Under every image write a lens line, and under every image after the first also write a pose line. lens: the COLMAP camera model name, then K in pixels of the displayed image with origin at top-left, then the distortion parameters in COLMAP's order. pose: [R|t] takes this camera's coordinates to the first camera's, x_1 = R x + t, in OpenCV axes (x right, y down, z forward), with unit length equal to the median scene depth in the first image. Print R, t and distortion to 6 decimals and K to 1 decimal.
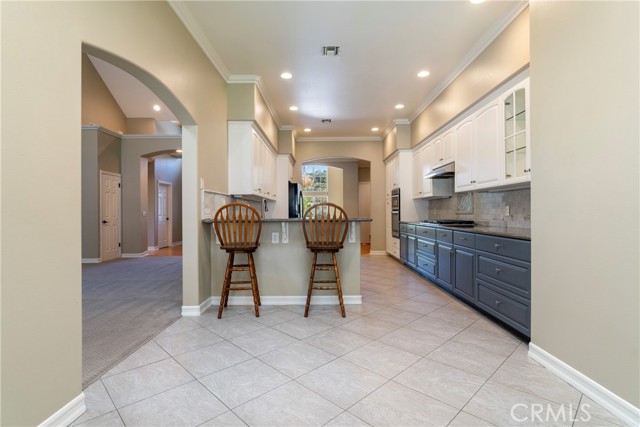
lens RADIAL K [[313.3, 0, 320.0], [0, 313.3, 213.5], [0, 0, 1]] dist [-0.011720, -0.000178]
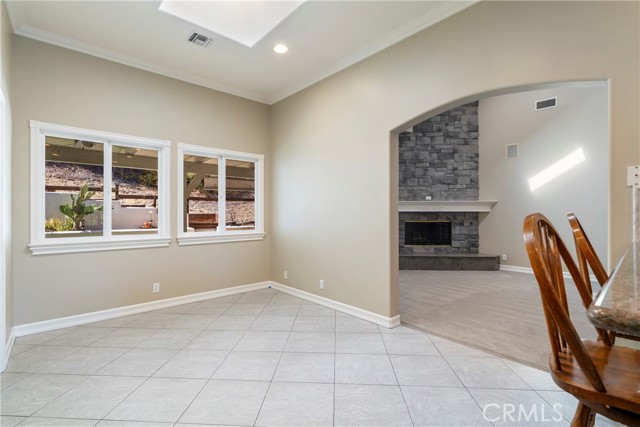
lens RADIAL K [[294.1, 0, 320.0], [0, 294.1, 213.5], [0, 0, 1]] dist [-0.005312, -0.000128]
pose [[-0.741643, 0.008355, -0.670743, 0.225891], [0.003149, 0.999955, 0.008974, -0.023512], [0.670788, 0.004544, -0.741636, 0.617808]]
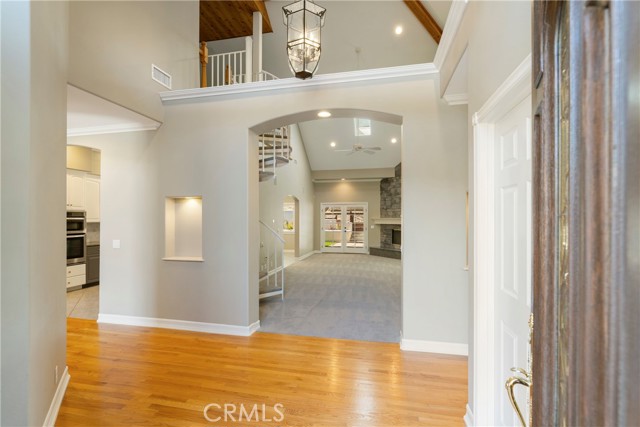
lens RADIAL K [[302.7, 0, 320.0], [0, 302.7, 213.5], [0, 0, 1]] dist [0.001354, 0.000208]
pose [[-0.977096, 0.008476, 0.212631, -0.772360], [0.005684, 0.999889, -0.013739, -0.064666], [-0.212724, -0.012216, -0.977036, 2.075683]]
